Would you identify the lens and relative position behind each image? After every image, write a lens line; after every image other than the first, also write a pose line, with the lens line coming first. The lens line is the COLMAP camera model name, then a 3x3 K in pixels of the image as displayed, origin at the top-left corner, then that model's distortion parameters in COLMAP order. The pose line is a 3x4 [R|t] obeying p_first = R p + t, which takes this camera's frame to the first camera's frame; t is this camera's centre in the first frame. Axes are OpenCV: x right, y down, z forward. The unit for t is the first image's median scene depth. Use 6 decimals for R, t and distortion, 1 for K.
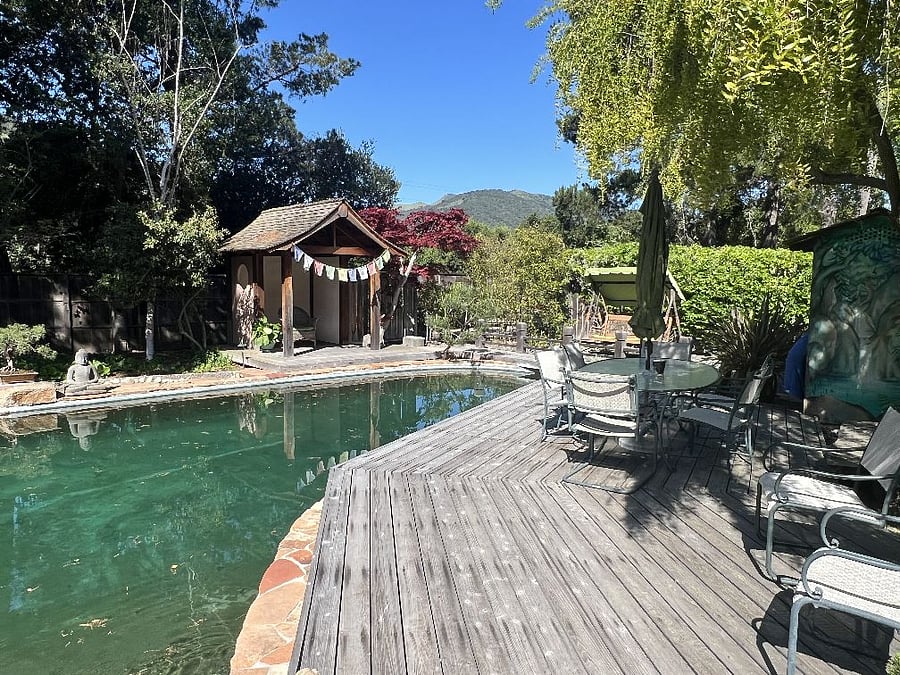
lens RADIAL K [[639.2, 0, 451.2], [0, 639.2, 337.0], [0, 0, 1]] dist [-0.006461, -0.001444]
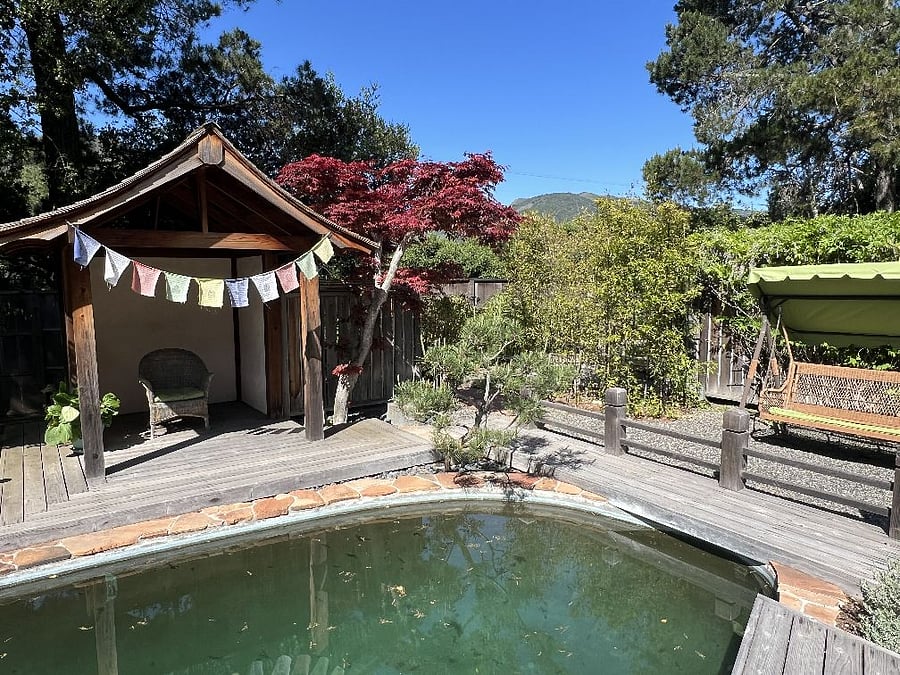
lens RADIAL K [[639.2, 0, 448.5], [0, 639.2, 339.2], [0, 0, 1]] dist [-0.006461, -0.001444]
pose [[0.993608, -0.008195, -0.112591, 0.041130], [0.008005, 0.999966, -0.002143, -0.055958], [0.112605, 0.001228, 0.993639, 0.512612]]
